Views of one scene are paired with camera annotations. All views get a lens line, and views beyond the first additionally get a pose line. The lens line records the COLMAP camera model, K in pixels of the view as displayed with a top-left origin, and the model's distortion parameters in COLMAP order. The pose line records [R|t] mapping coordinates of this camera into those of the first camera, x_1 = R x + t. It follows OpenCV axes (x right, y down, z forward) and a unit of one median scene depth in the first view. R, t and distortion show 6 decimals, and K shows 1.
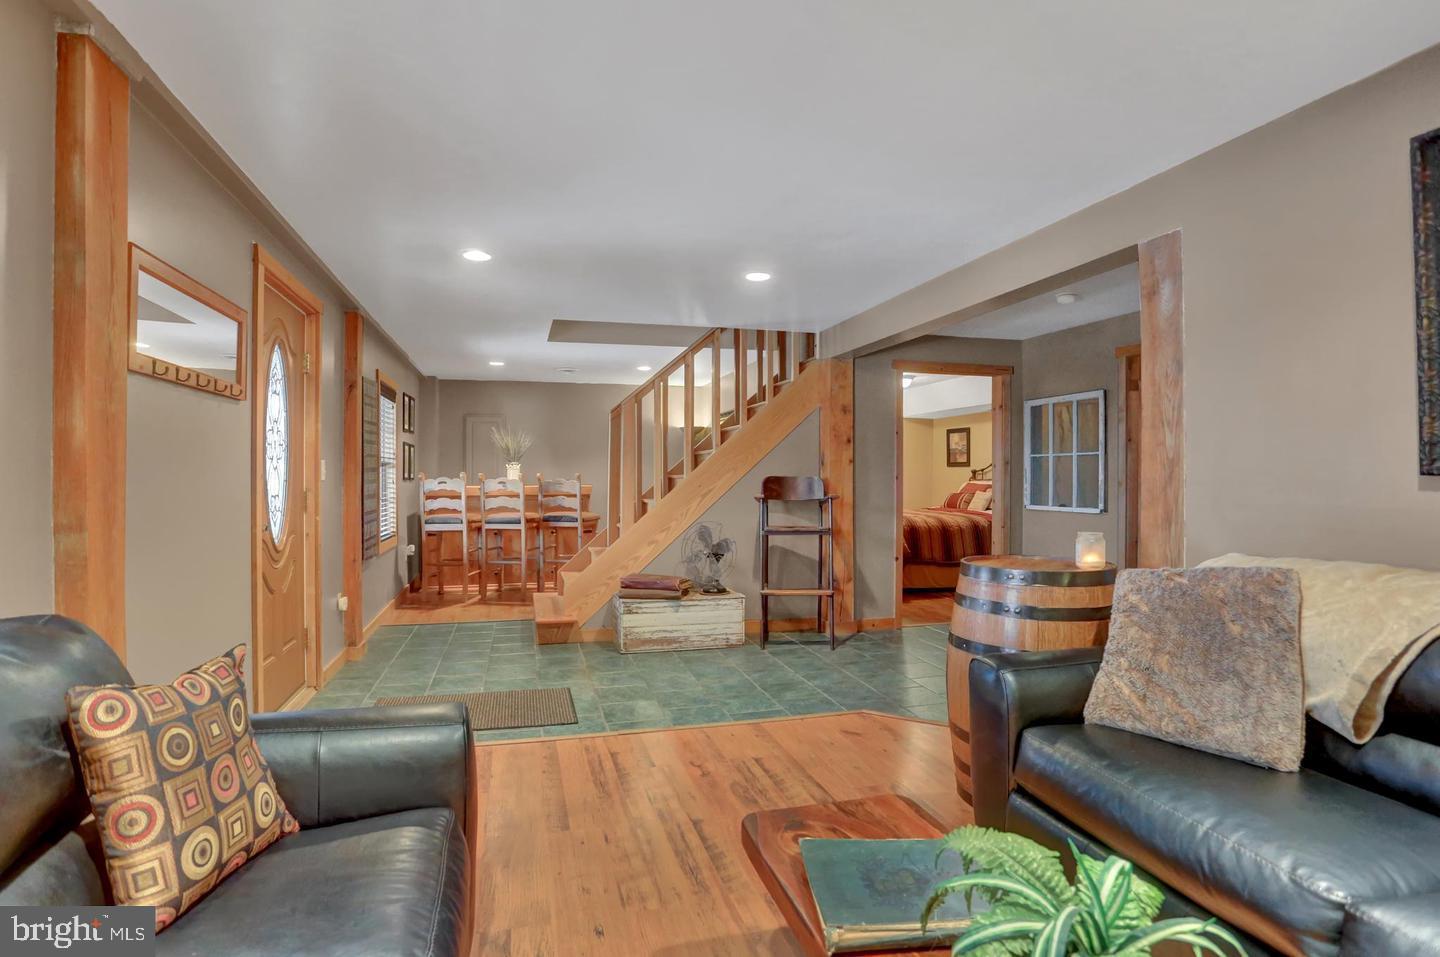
lens RADIAL K [[721.4, 0, 711.2], [0, 721.4, 479.5], [0, 0, 1]] dist [-0.081330, 0.039952]
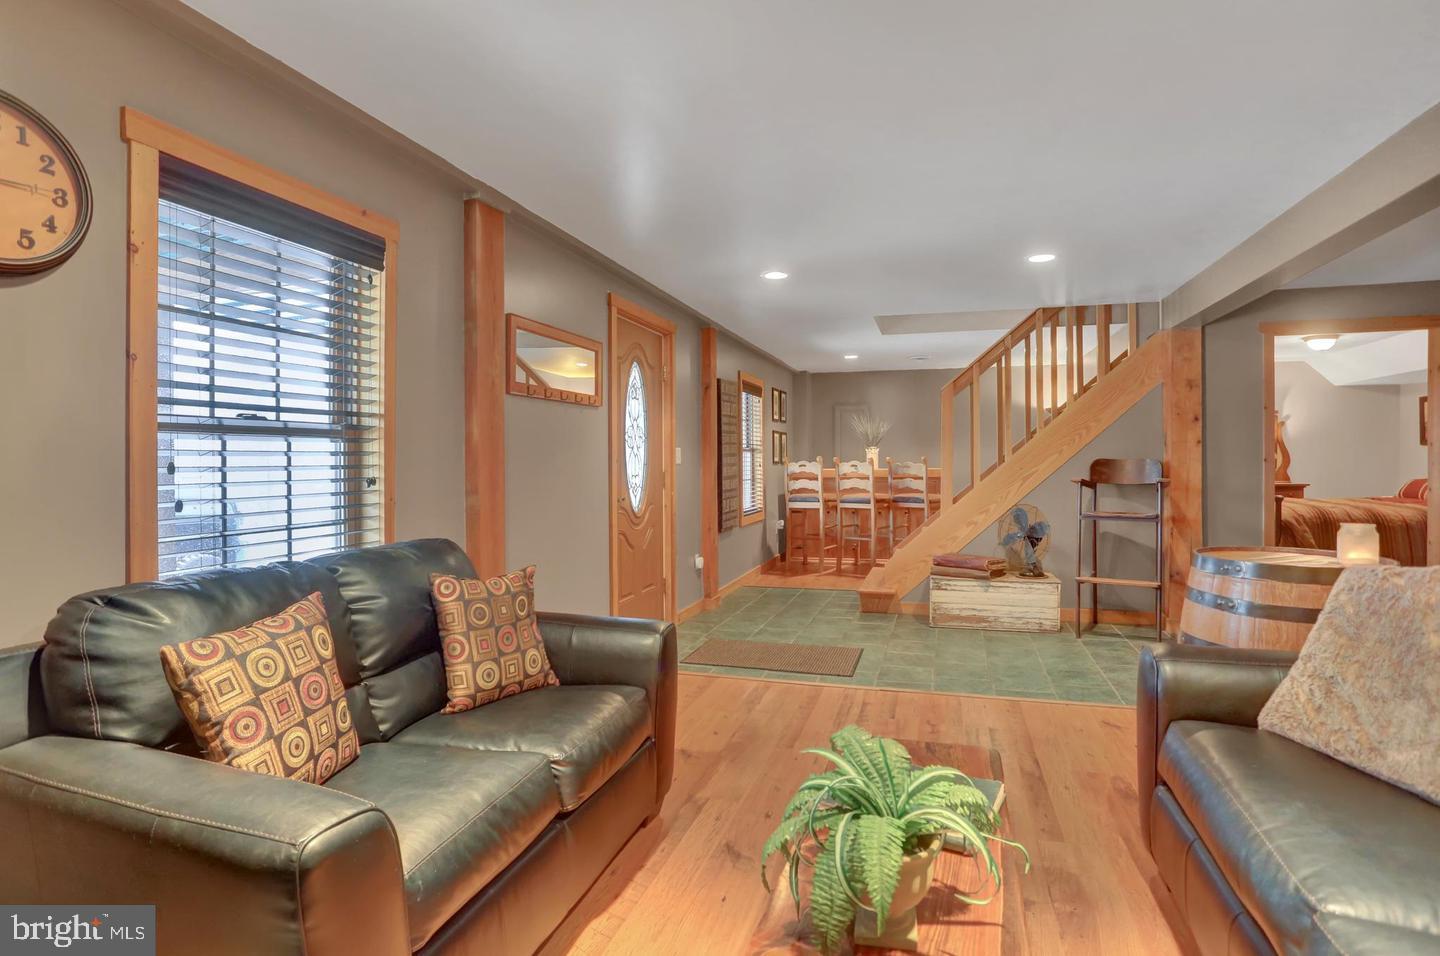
lens RADIAL K [[703.3, 0, 719.0], [0, 703.3, 474.9], [0, 0, 1]] dist [-0.061920, 0.026729]
pose [[0.855836, 0.006496, -0.517207, 0.133700], [0.002319, 0.999863, 0.016396, 0.000403], [0.517243, -0.015232, 0.855703, -0.039851]]
